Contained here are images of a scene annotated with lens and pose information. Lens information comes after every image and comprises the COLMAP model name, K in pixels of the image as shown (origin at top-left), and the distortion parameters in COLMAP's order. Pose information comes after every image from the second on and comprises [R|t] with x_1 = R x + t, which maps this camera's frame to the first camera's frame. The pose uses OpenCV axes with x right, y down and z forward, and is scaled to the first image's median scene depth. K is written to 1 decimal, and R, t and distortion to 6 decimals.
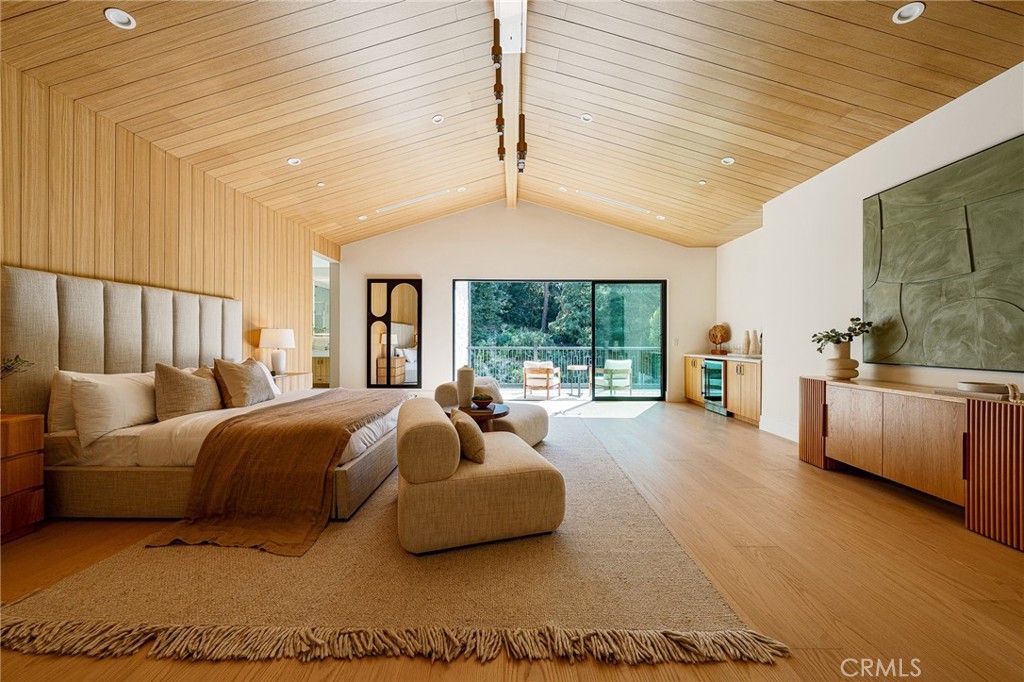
lens RADIAL K [[352.1, 0, 511.9], [0, 352.1, 341.3], [0, 0, 1]] dist [-0.003291, -0.000434]
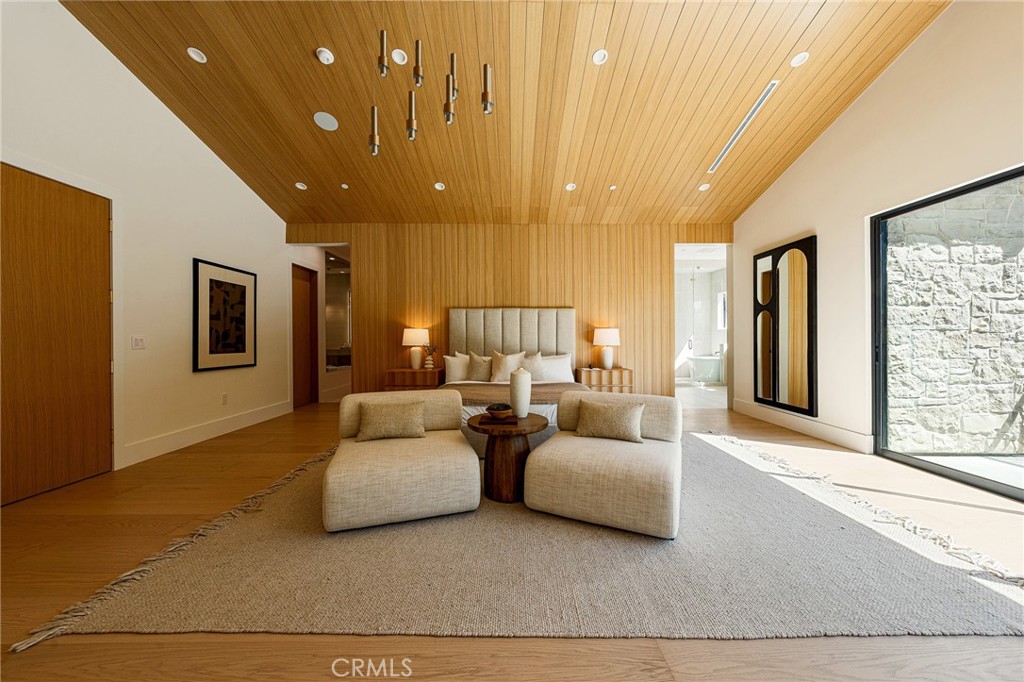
lens RADIAL K [[352.1, 0, 503.4], [0, 352.1, 342.2], [0, 0, 1]] dist [-0.003291, -0.000434]
pose [[0.016539, 0.003848, -0.999856, 0.861624], [0.001835, 0.999991, 0.003878, 0.007276], [0.999862, -0.001899, 0.016532, 1.171527]]
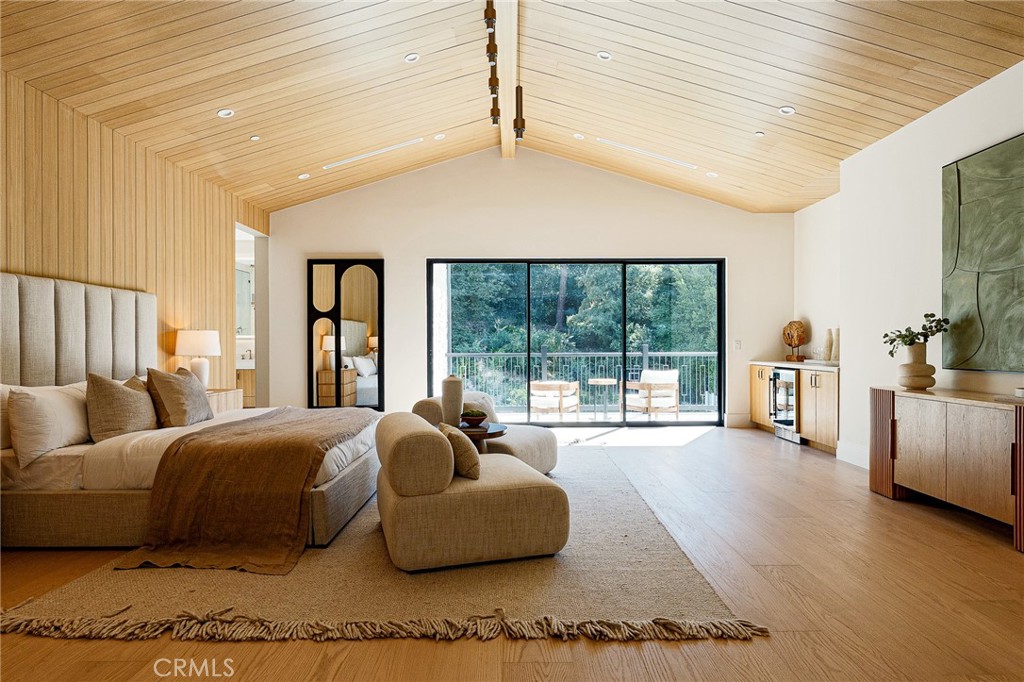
lens RADIAL K [[536.2, 0, 503.7], [0, 536.2, 343.7], [0, 0, 1]] dist [-0.009144, 0.003193]
pose [[0.999898, -0.005992, -0.013000, 0.002488], [0.005956, 0.999978, -0.002808, 0.000944], [0.013017, 0.002730, 0.999912, -0.255686]]
